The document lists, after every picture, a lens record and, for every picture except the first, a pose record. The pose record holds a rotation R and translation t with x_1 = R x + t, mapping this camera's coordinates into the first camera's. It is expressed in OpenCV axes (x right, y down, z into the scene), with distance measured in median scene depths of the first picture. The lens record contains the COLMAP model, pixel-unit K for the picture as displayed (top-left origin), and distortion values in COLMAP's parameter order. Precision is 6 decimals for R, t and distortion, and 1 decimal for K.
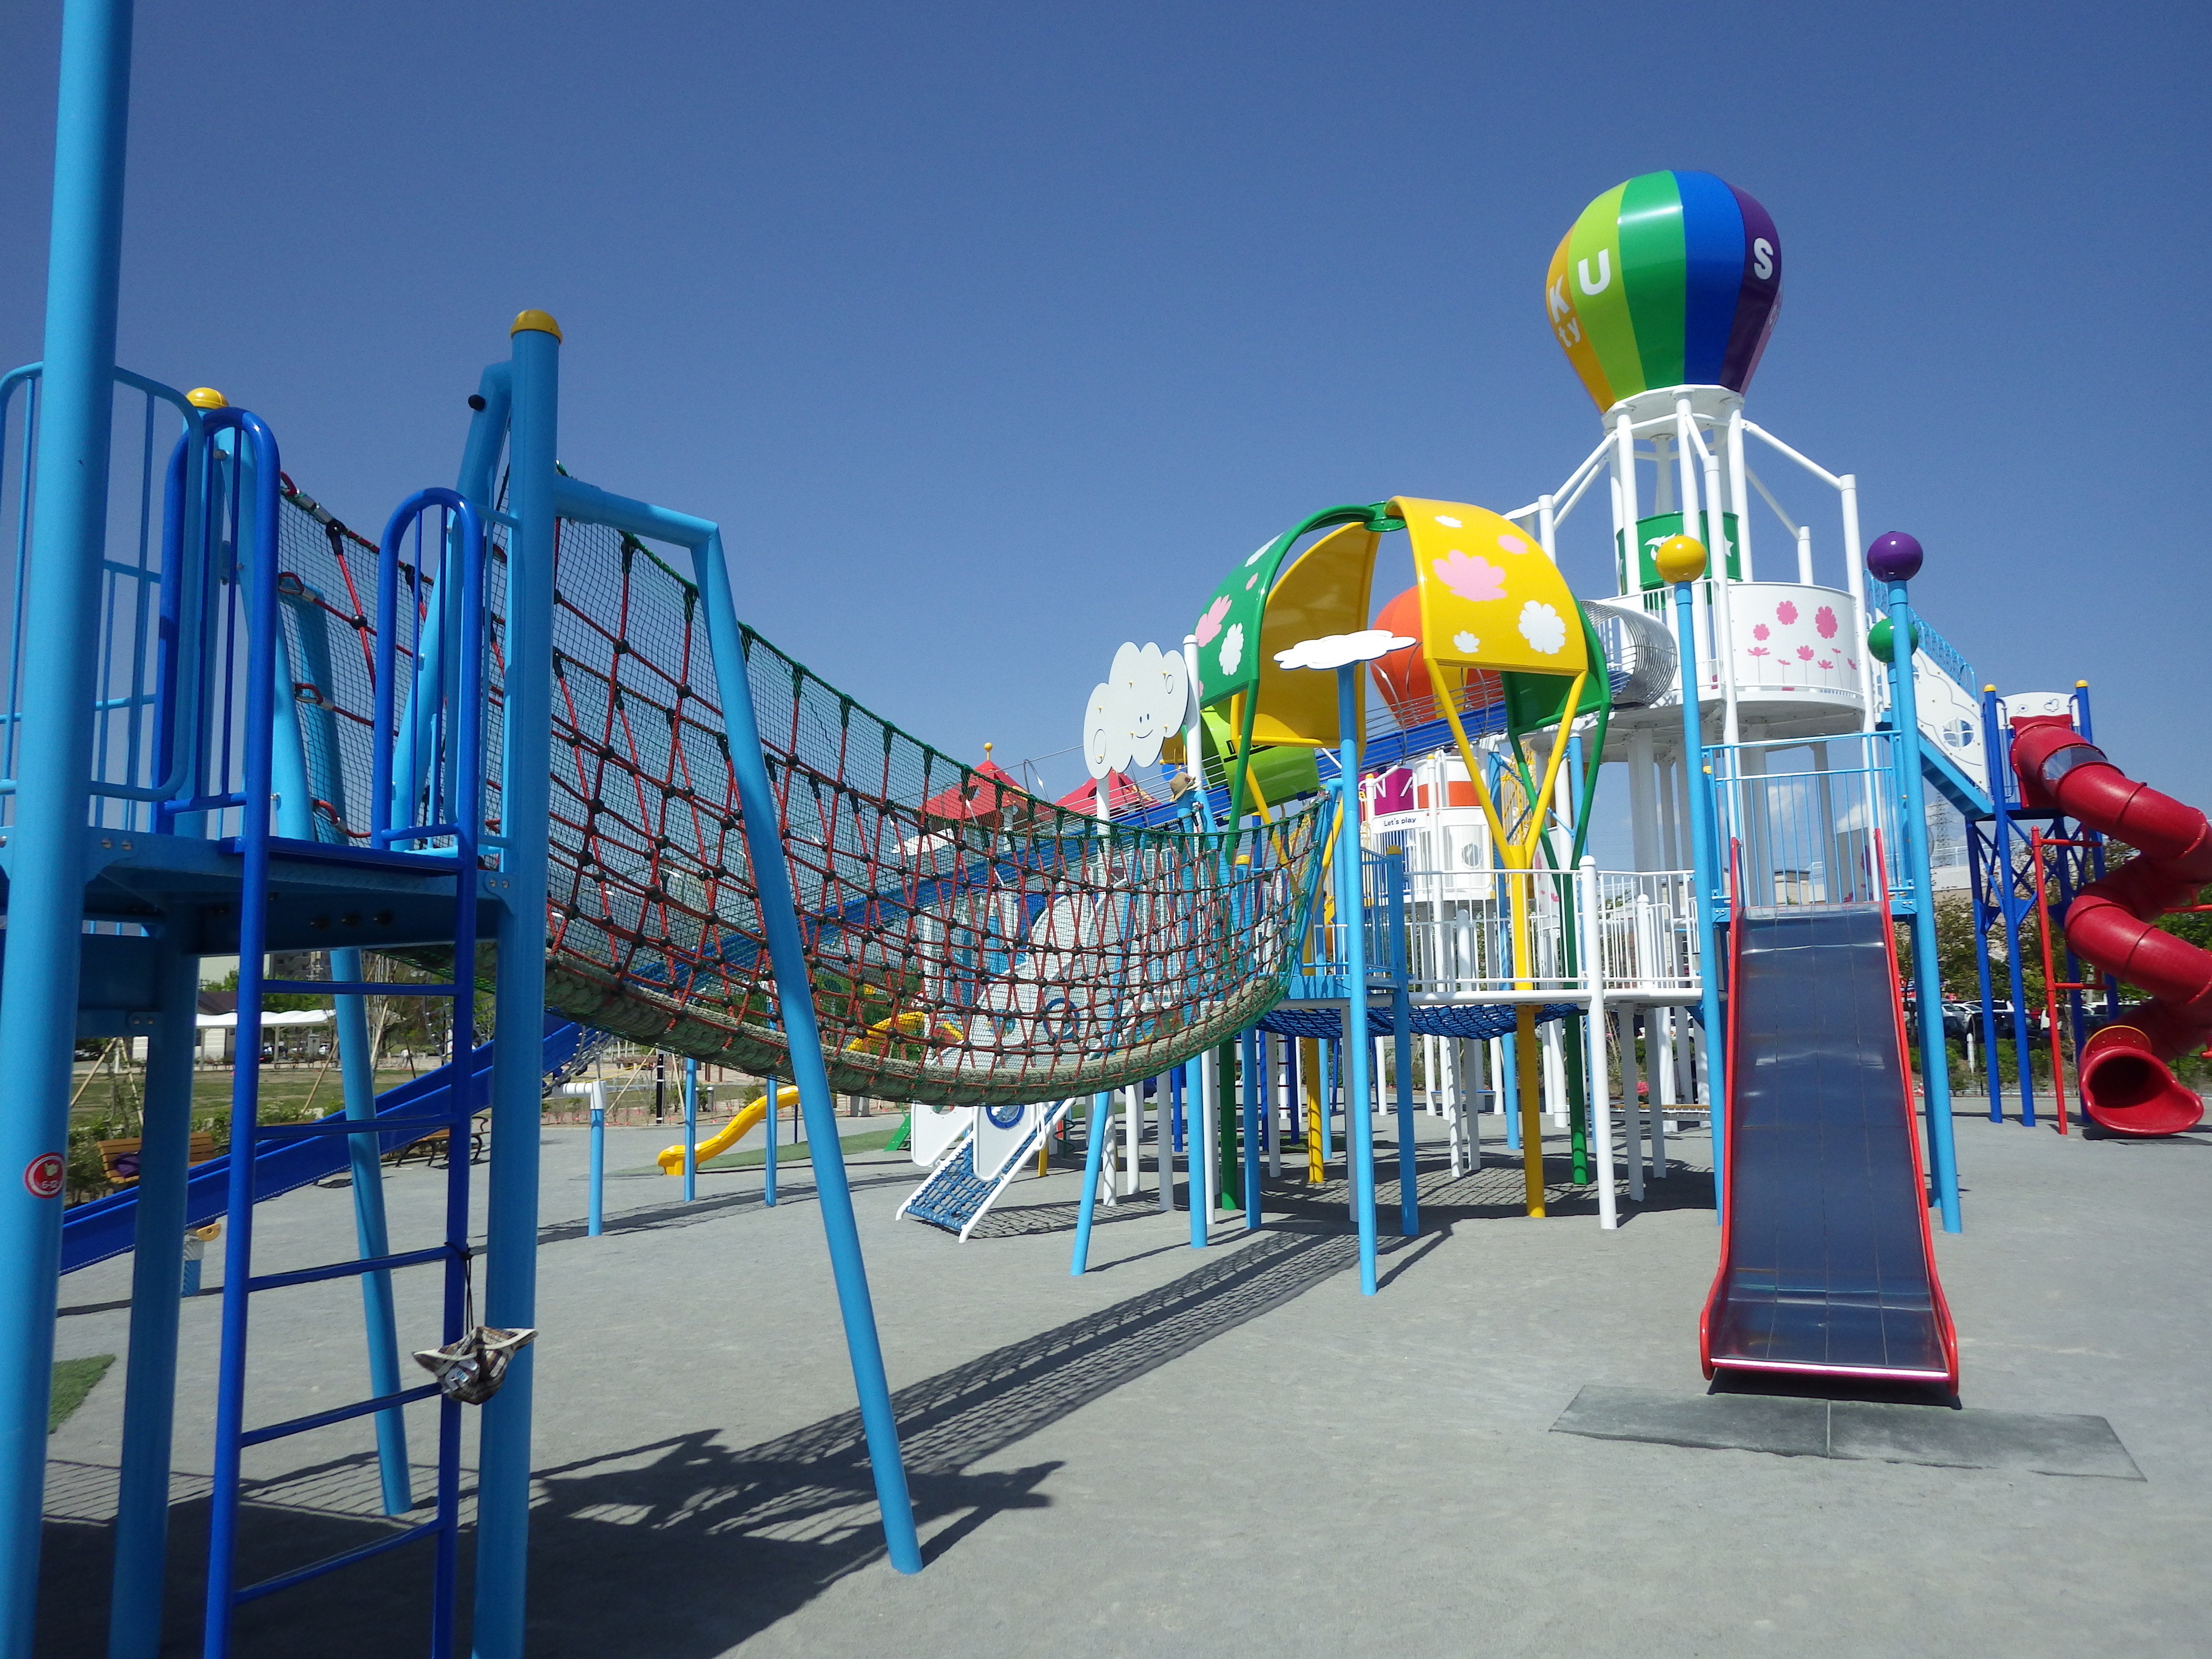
lens RADIAL K [[1600.2, 0, 1102.6], [0, 1600.2, 846.3], [0, 0, 1]] dist [-0.031897, -0.000504]
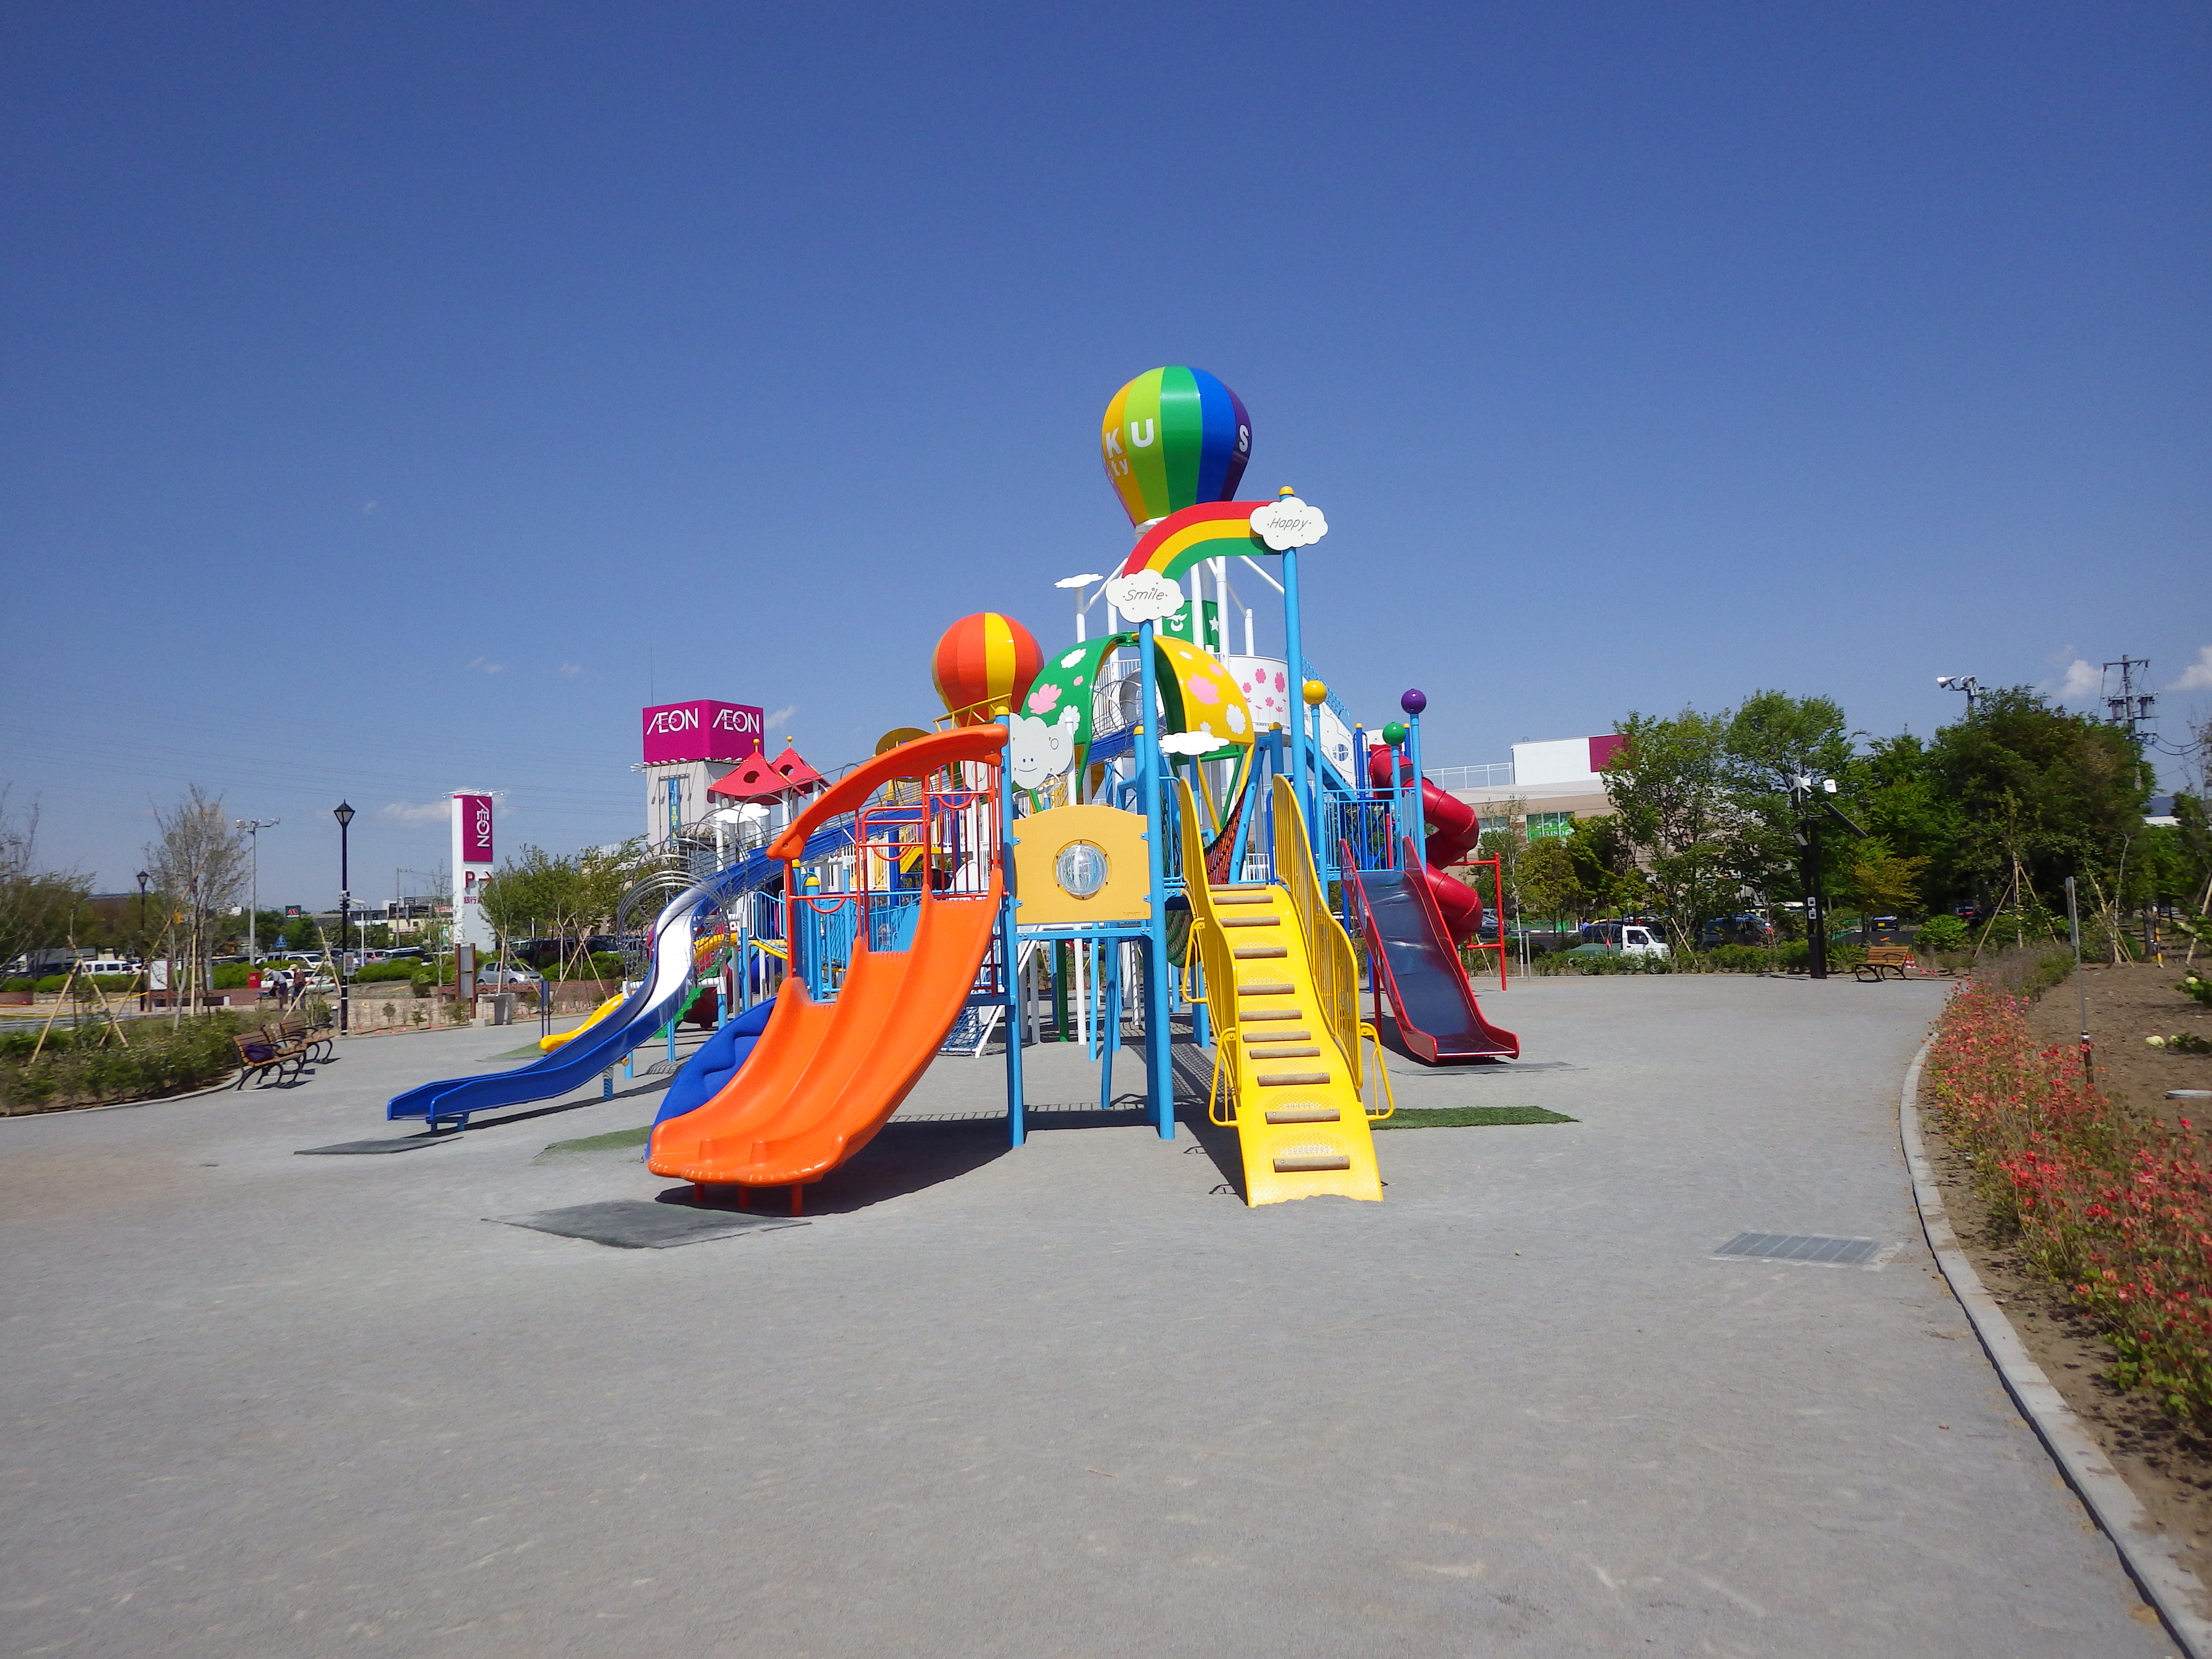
lens RADIAL K [[1600.2, 0, 1085.6], [0, 1600.2, 843.3], [0, 0, 1]] dist [-0.031897, -0.000504]
pose [[0.897504, 0.009175, 0.440911, -0.399842], [-0.029724, 0.998769, 0.039721, -0.035464], [-0.440004, -0.048755, 0.896672, -0.340137]]
